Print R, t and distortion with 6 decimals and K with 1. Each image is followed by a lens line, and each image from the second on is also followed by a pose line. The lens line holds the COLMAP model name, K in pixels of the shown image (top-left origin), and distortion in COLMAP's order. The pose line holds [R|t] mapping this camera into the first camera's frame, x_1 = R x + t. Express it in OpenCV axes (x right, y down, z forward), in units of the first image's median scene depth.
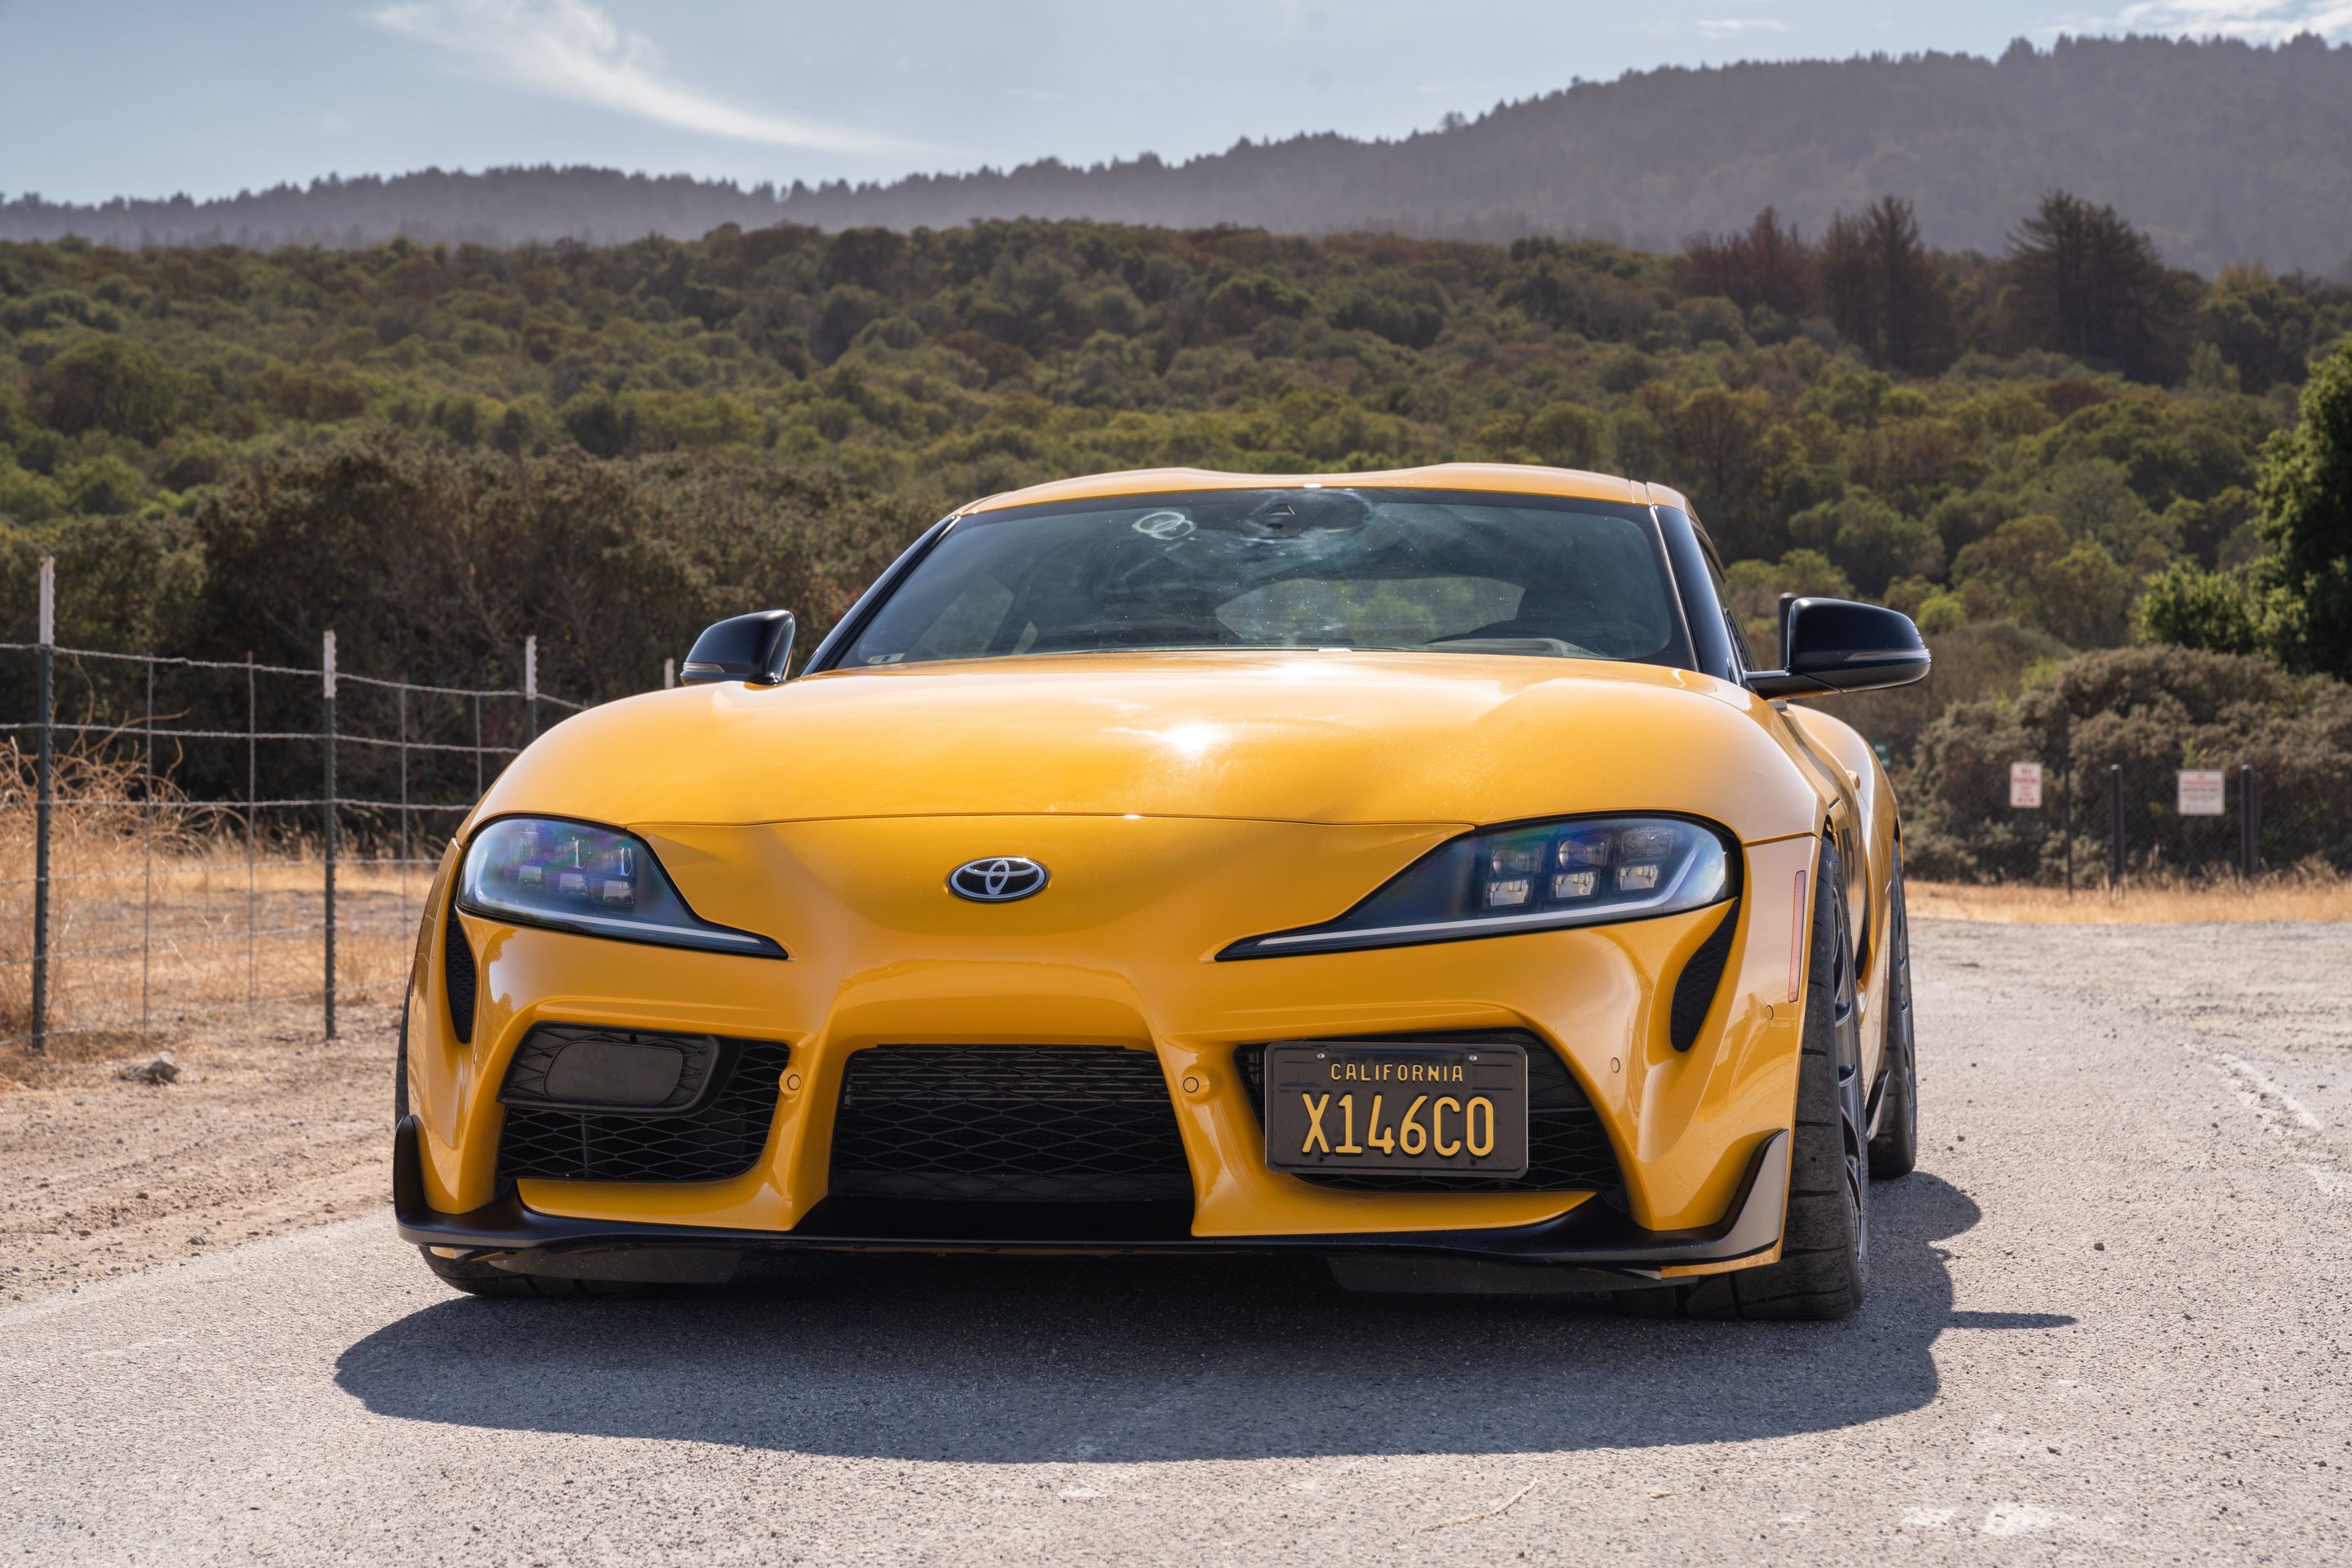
lens RADIAL K [[4279.1, 0, 1259.5], [0, 4279.1, 775.0], [0, 0, 1]] dist [0.266762, 0.899339]
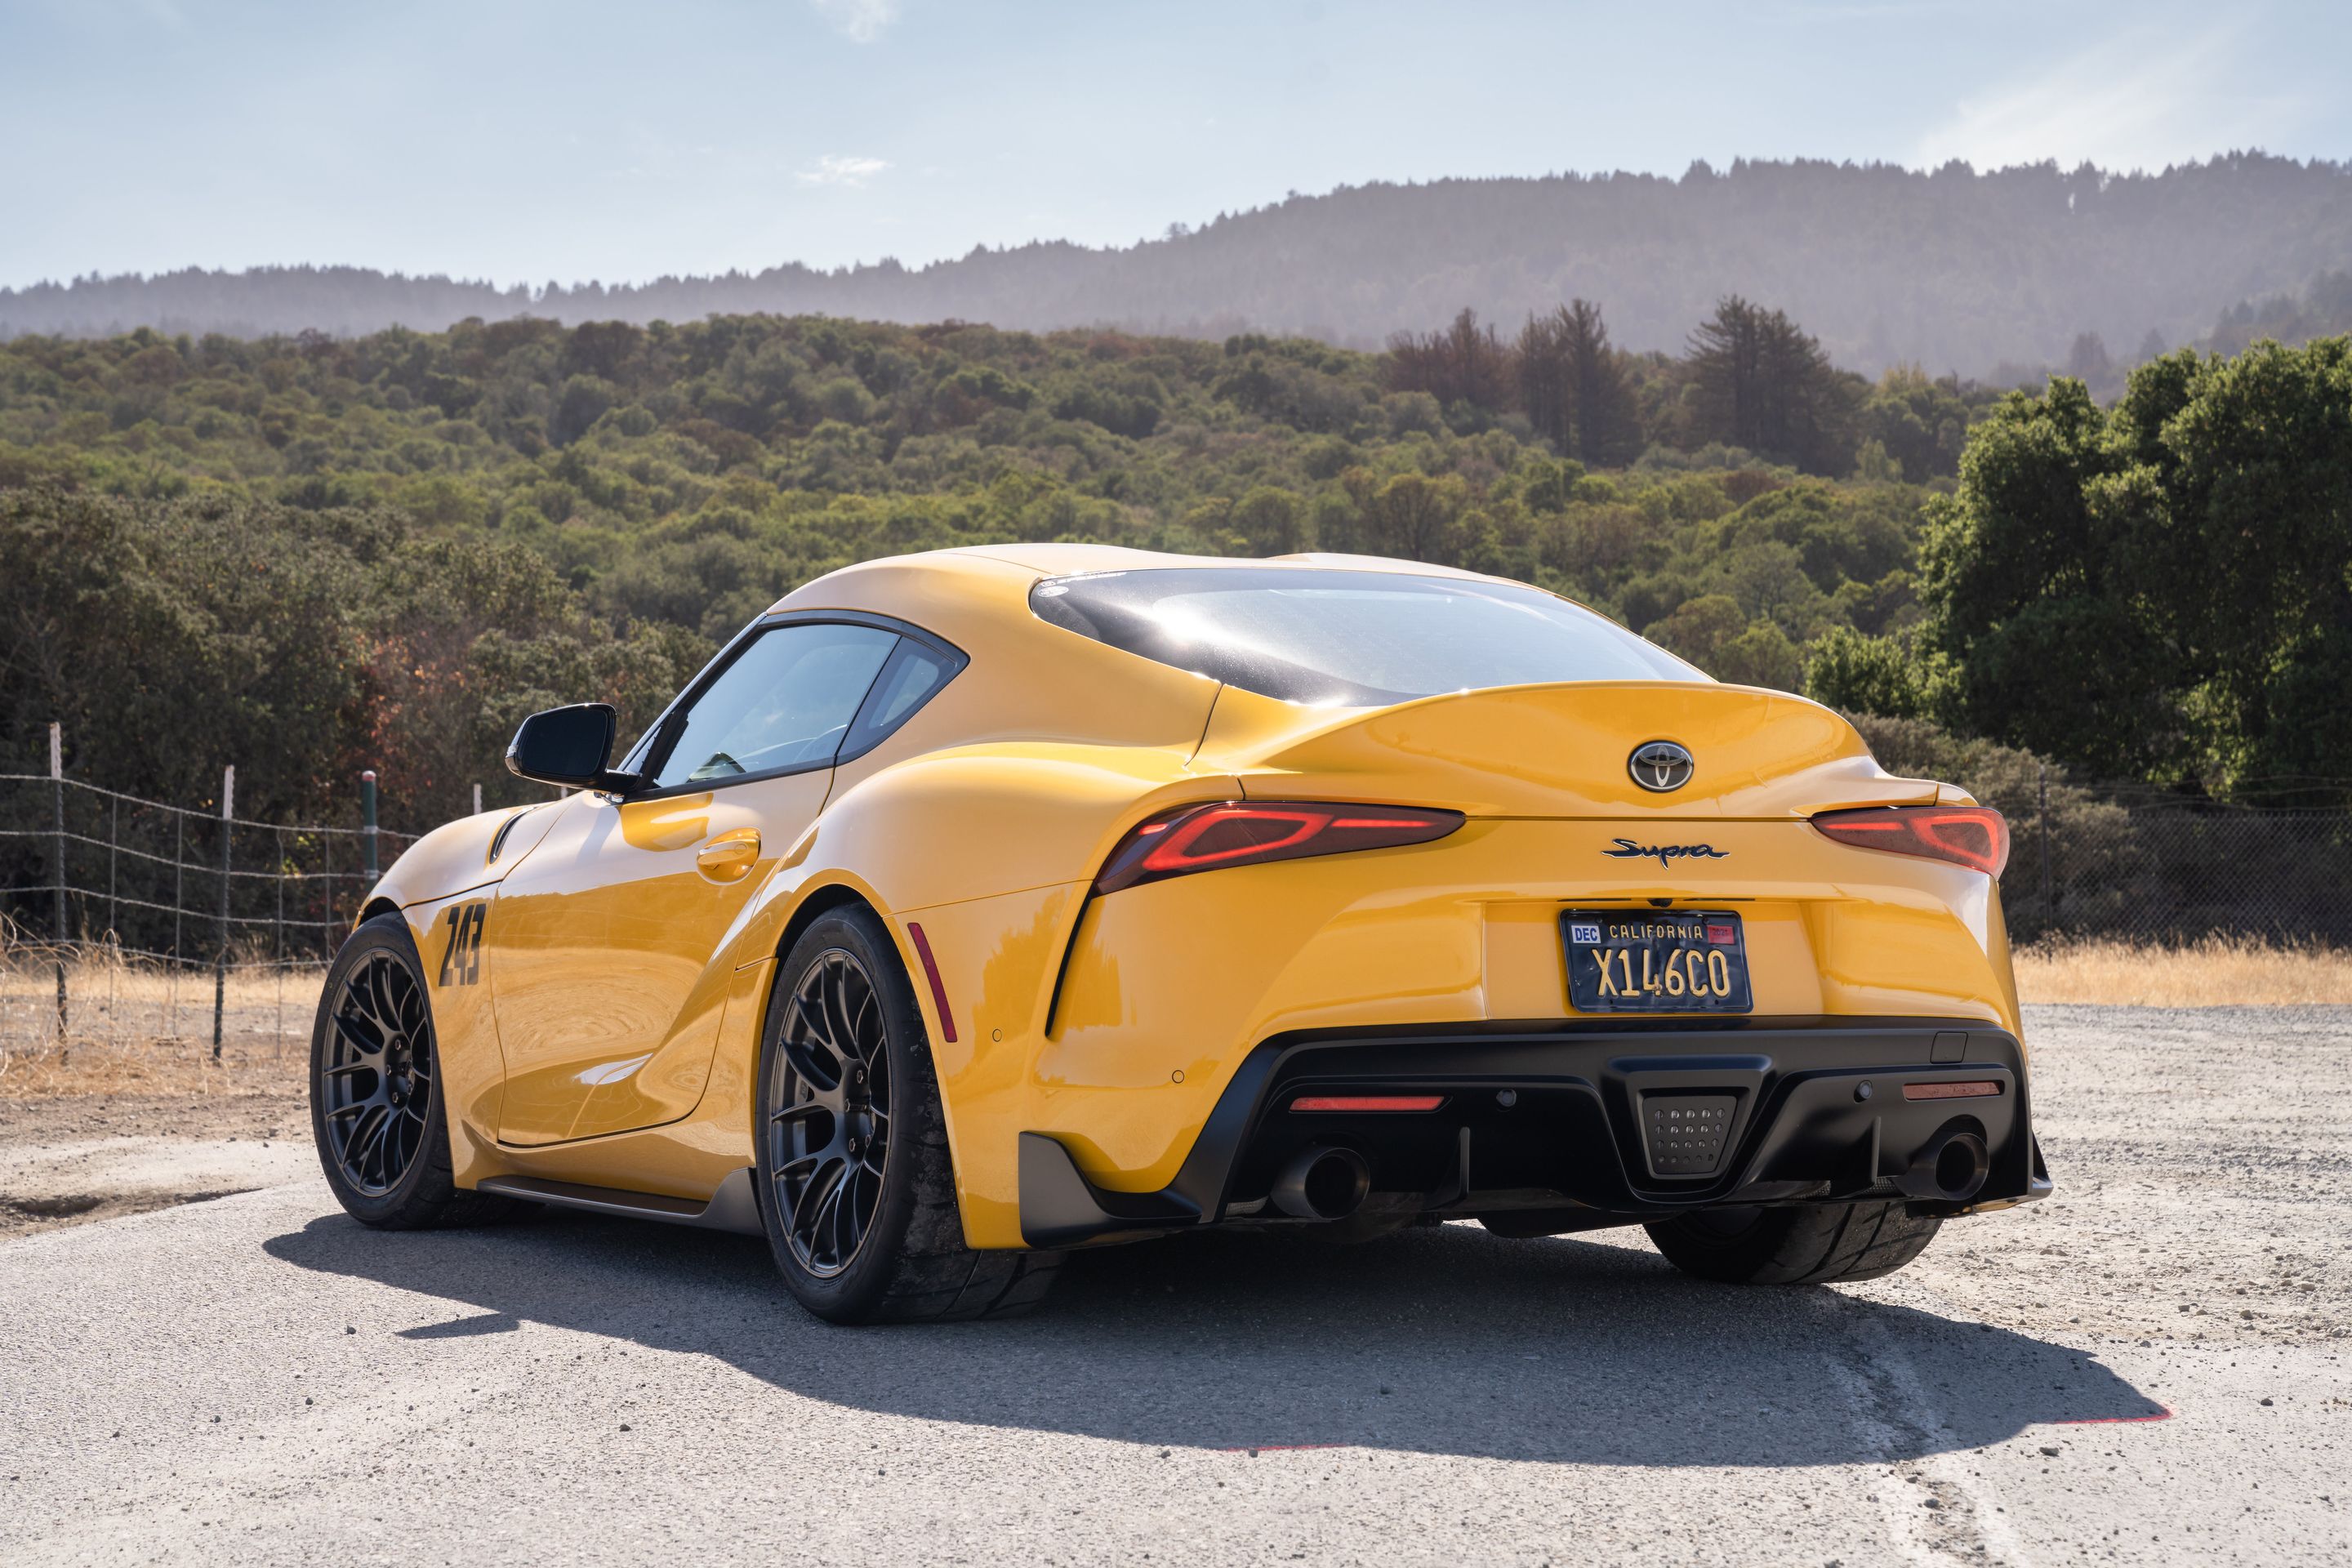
lens RADIAL K [[4957.6, 0, 1166.8], [0, 4957.6, 749.1], [0, 0, 1]] dist [0.246610, 2.628249]
pose [[0.997125, -0.002129, 0.075751, -0.046444], [0.003550, 0.999820, -0.018635, -0.001129], [-0.075697, 0.018850, 0.996953, -0.199884]]
